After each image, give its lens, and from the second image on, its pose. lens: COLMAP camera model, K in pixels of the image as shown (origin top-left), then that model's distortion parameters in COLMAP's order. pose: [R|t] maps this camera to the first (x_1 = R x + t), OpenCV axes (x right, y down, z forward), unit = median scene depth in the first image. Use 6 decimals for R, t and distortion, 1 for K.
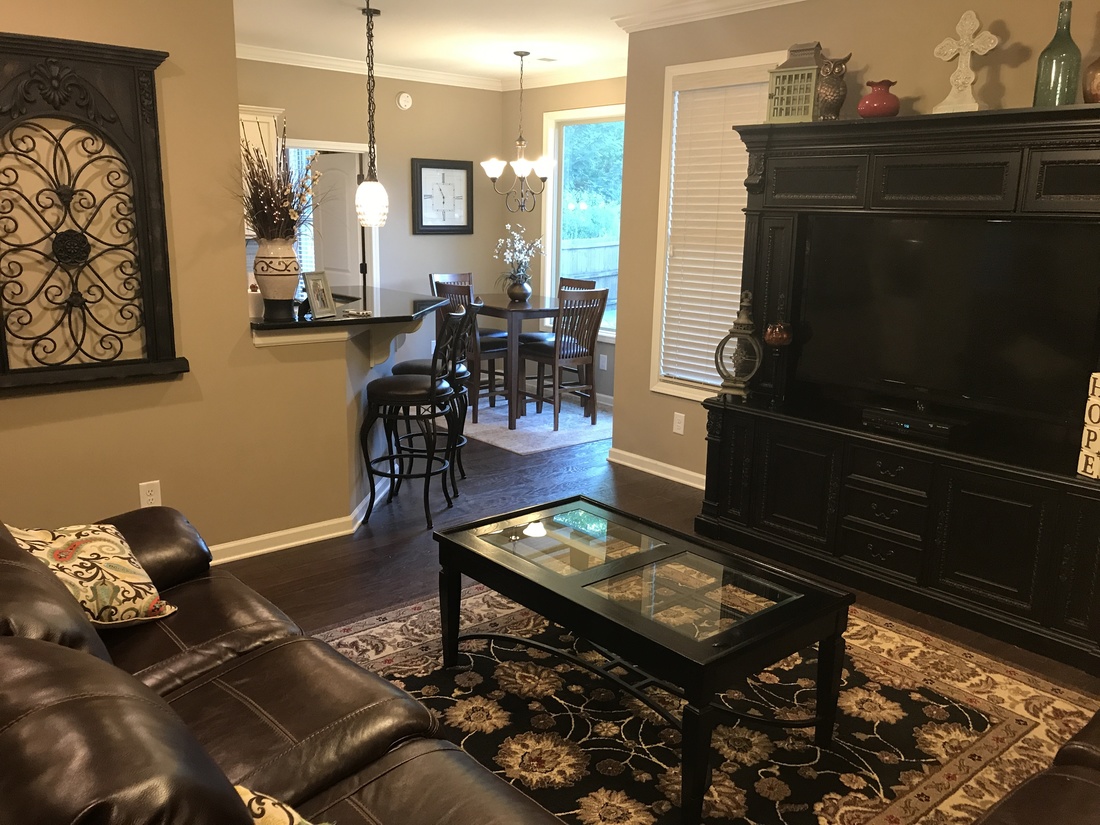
lens RADIAL K [[899.7, 0, 548.4], [0, 899.7, 411.7], [0, 0, 1]] dist [0.006945, -0.012868]
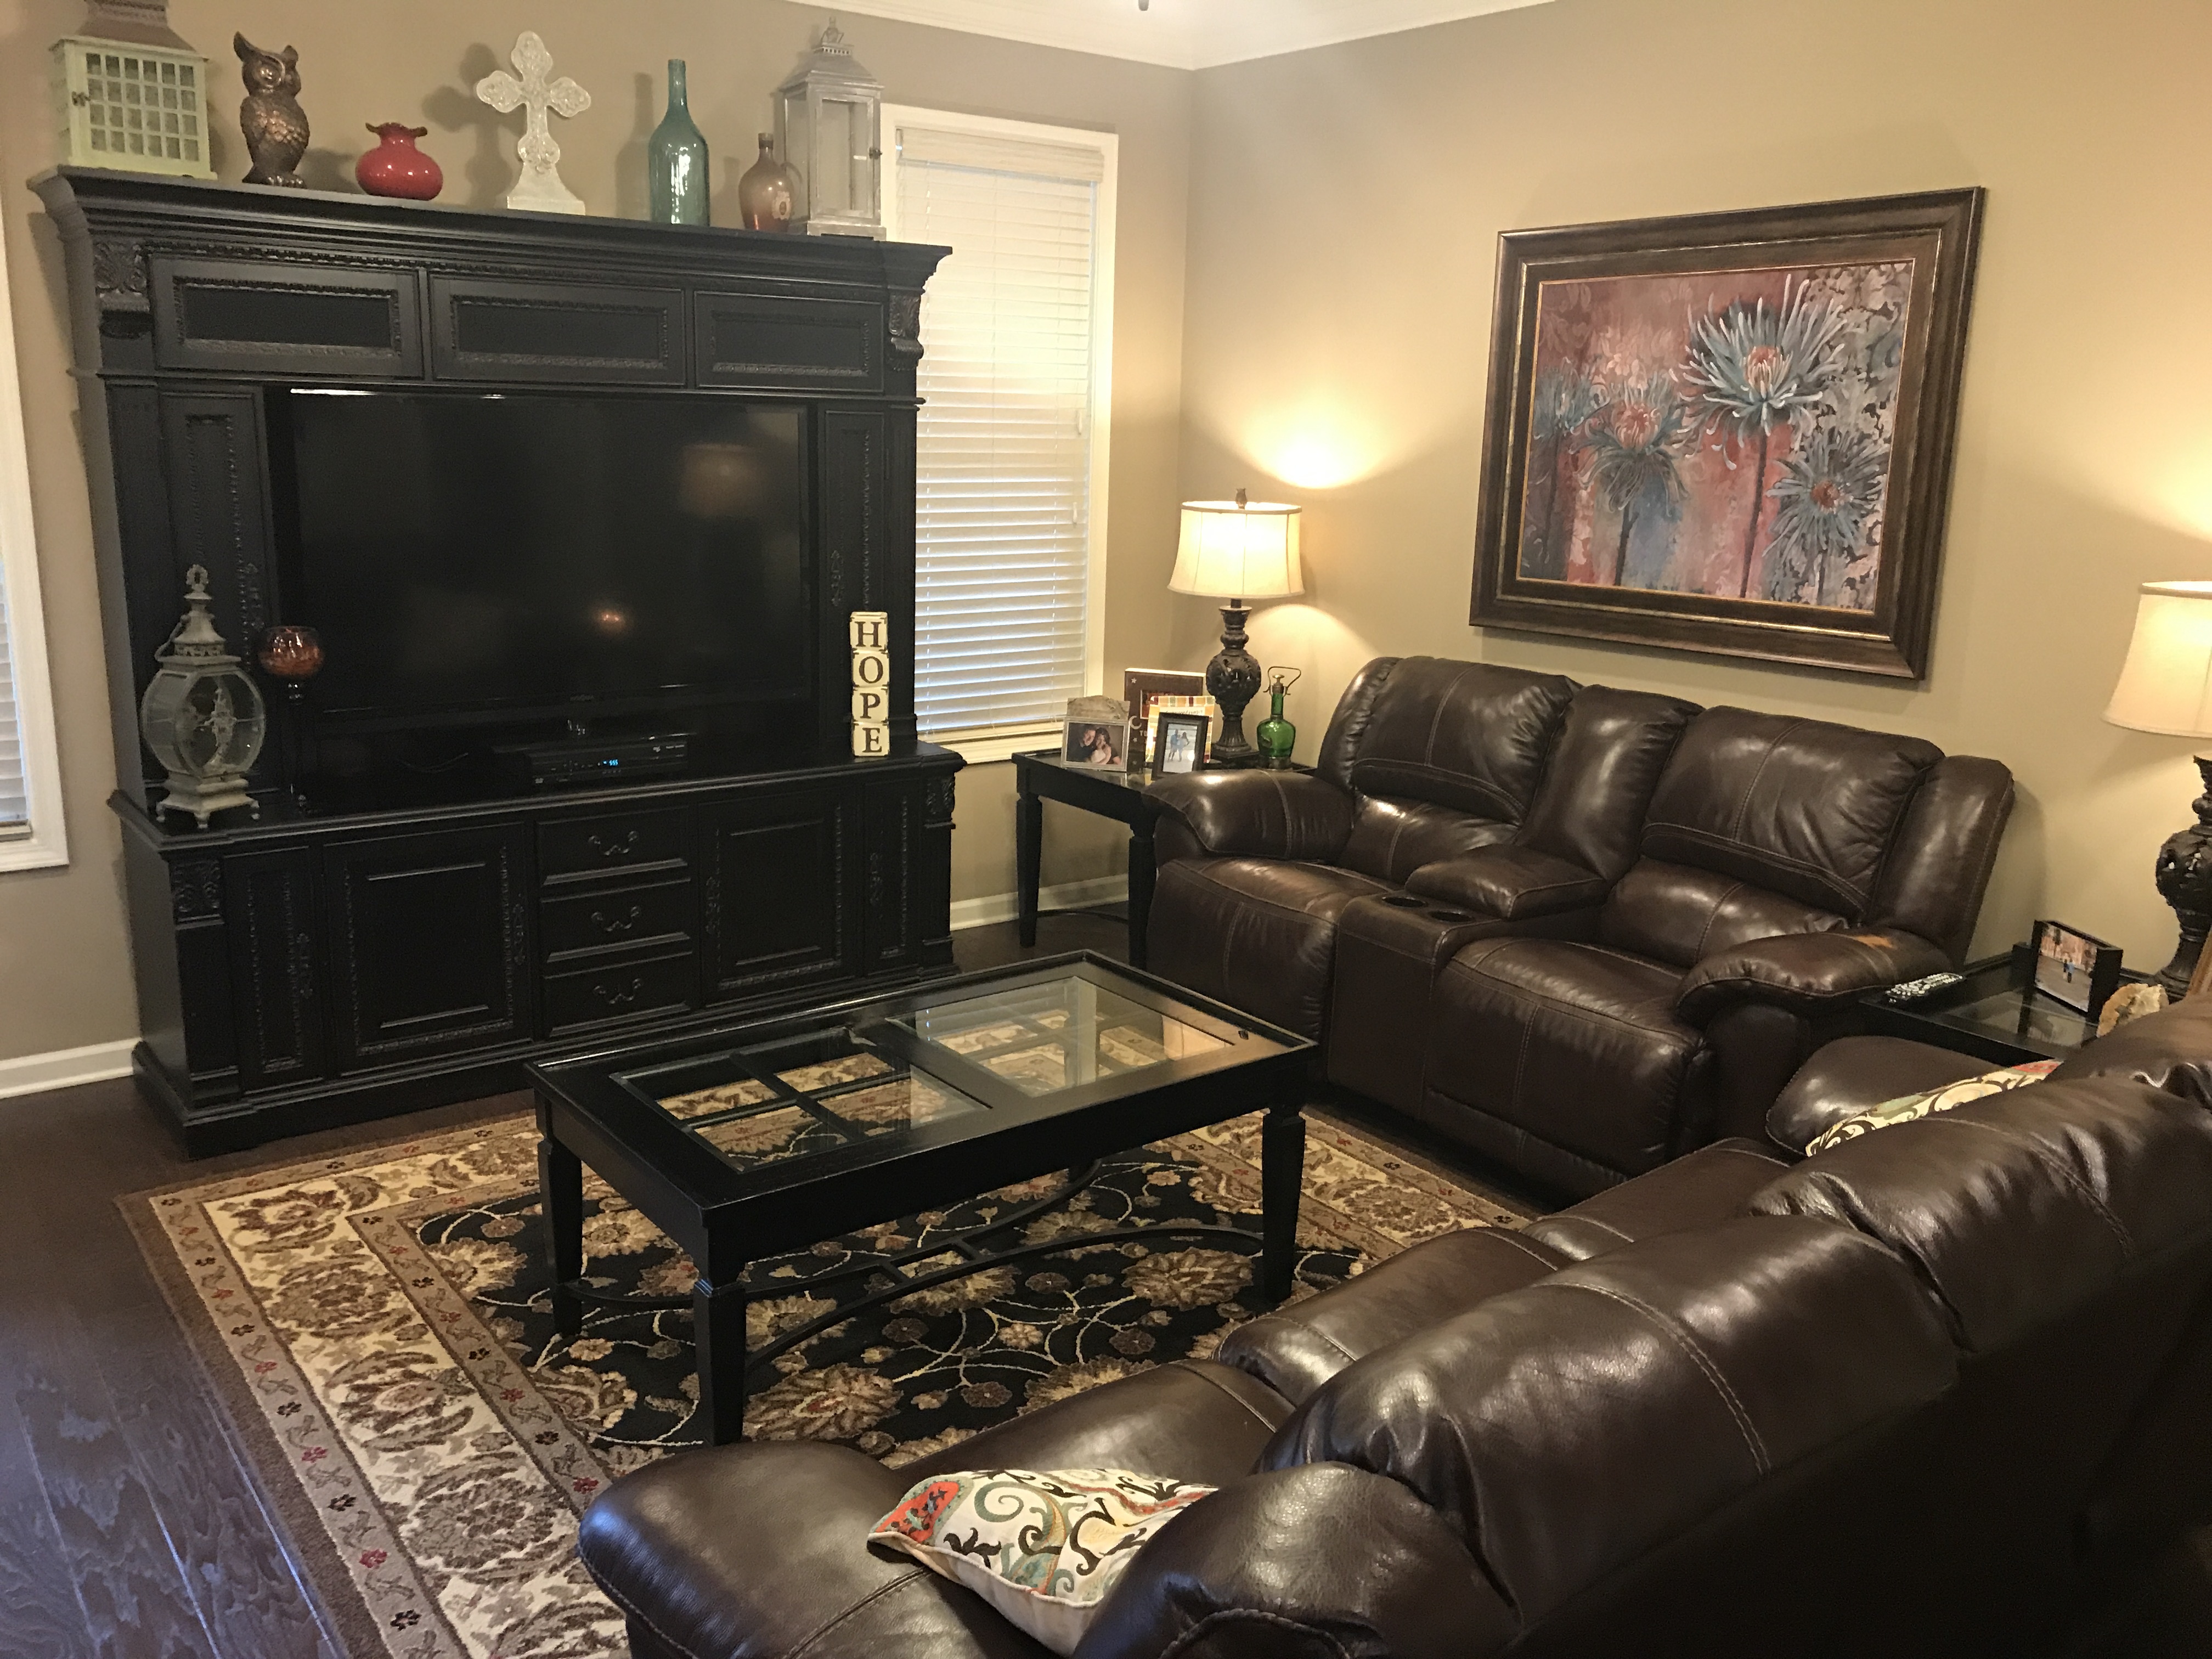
lens RADIAL K [[1809.1, 0, 1107.4], [0, 1809.1, 828.0], [0, 0, 1]] dist [0.006945, -0.012868]
pose [[0.049042, -0.244021, 0.968529, -0.825809], [0.190861, 0.954116, 0.230725, -0.174027], [-0.980391, 0.173539, 0.093365, 0.683226]]
